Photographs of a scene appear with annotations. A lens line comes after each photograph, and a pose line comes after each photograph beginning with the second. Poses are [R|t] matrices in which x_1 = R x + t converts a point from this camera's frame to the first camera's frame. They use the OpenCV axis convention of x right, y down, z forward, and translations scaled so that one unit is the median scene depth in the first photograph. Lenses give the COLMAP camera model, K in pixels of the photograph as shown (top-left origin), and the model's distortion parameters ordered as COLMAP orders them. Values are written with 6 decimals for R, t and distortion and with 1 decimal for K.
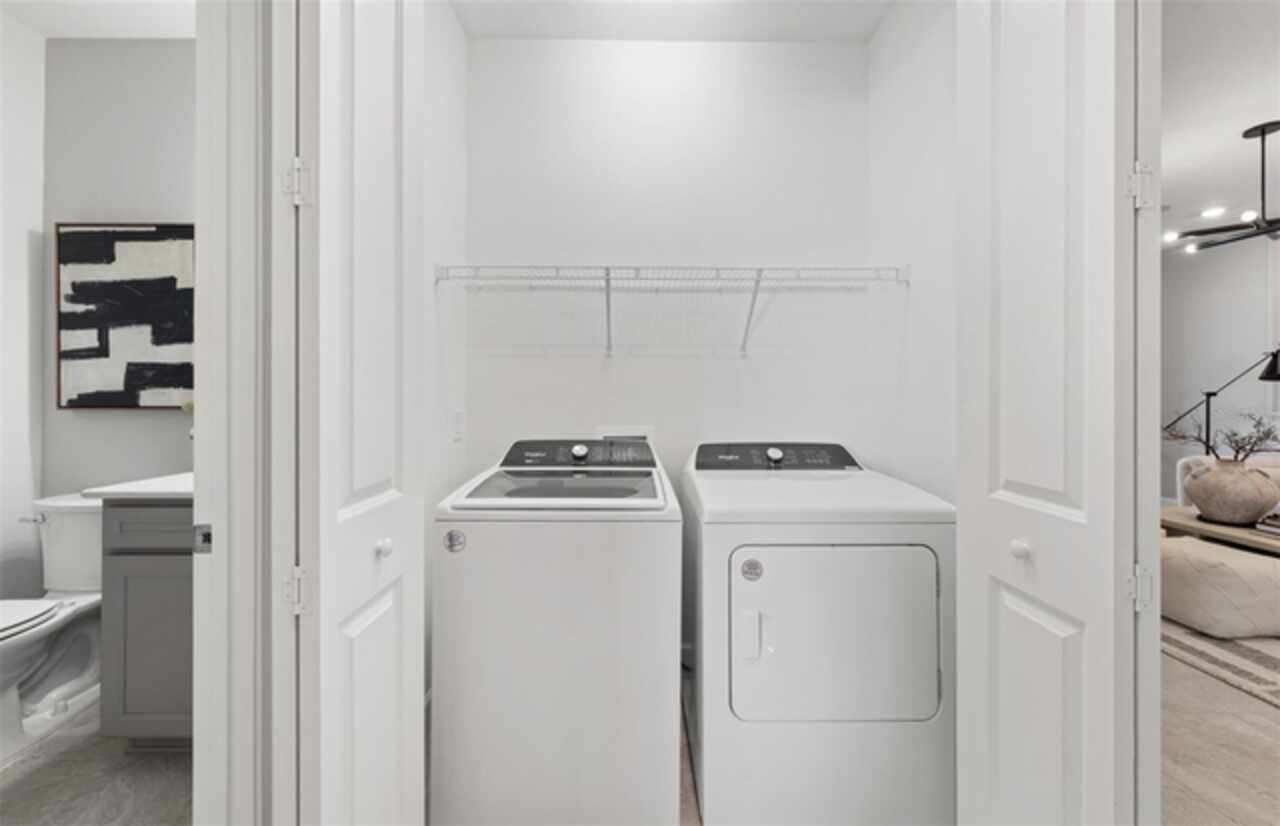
lens RADIAL K [[469.7, 0, 638.6], [0, 469.7, 398.9], [0, 0, 1]] dist [0.000098, 0.000051]
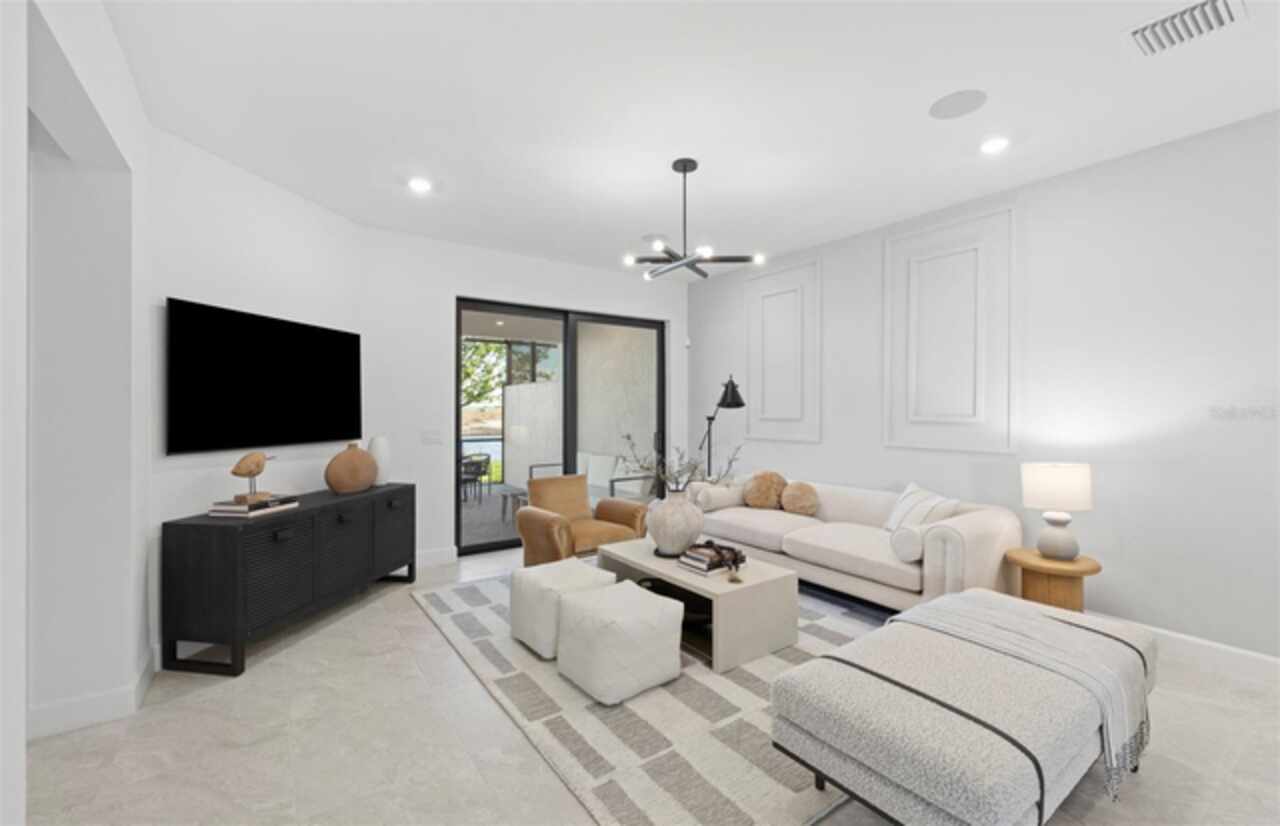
lens RADIAL K [[533.8, 0, 640.0], [0, 533.8, 413.0], [0, 0, 1]] dist [-0.000020, -0.000161]
pose [[0.822155, -0.004332, 0.569247, 0.571458], [0.002766, 0.999990, 0.003615, -0.042923], [-0.569257, -0.001398, 0.822159, 0.105959]]
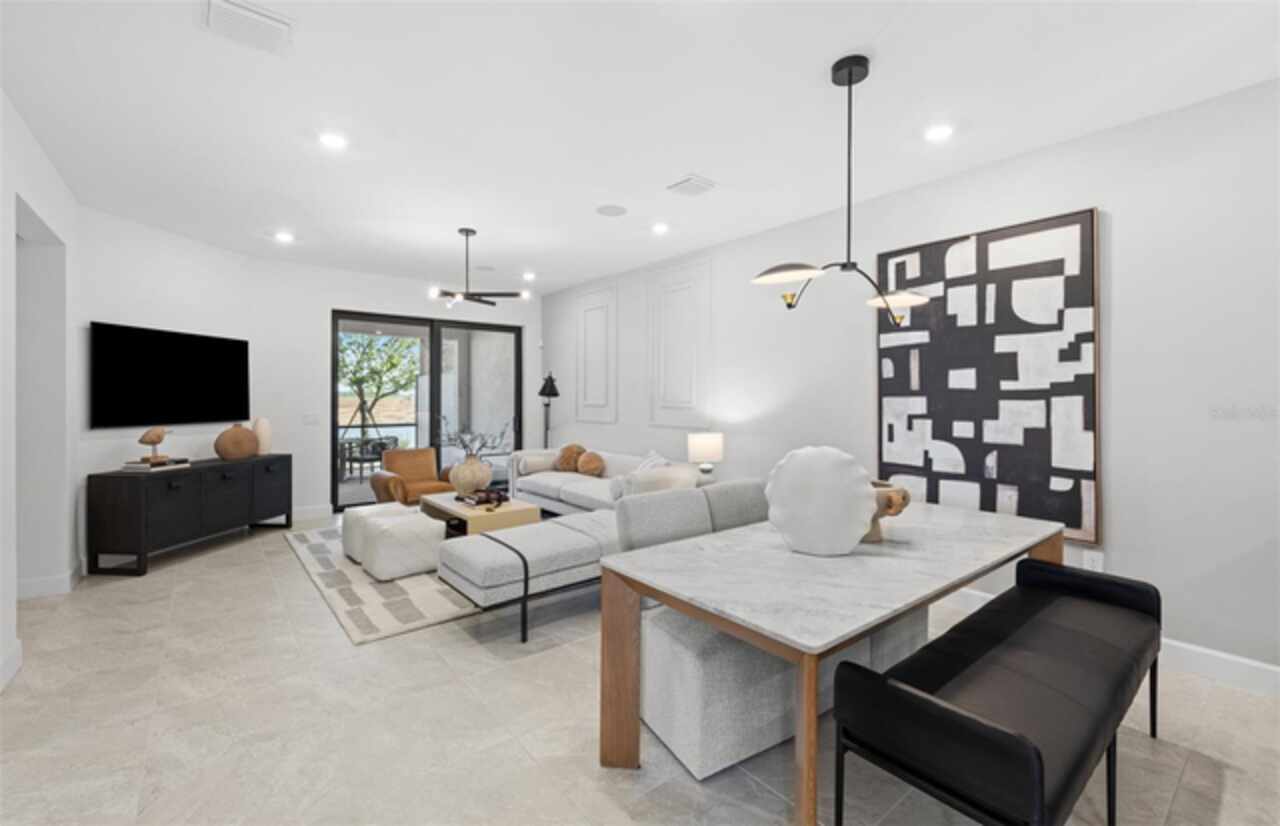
lens RADIAL K [[539.2, 0, 639.8], [0, 539.2, 400.9], [0, 0, 1]] dist [0.000951, 0.000203]
pose [[0.781322, -0.005304, 0.624105, 0.661708], [0.004013, 0.999986, 0.003475, -0.040371], [-0.624115, -0.000210, 0.781333, -0.645247]]
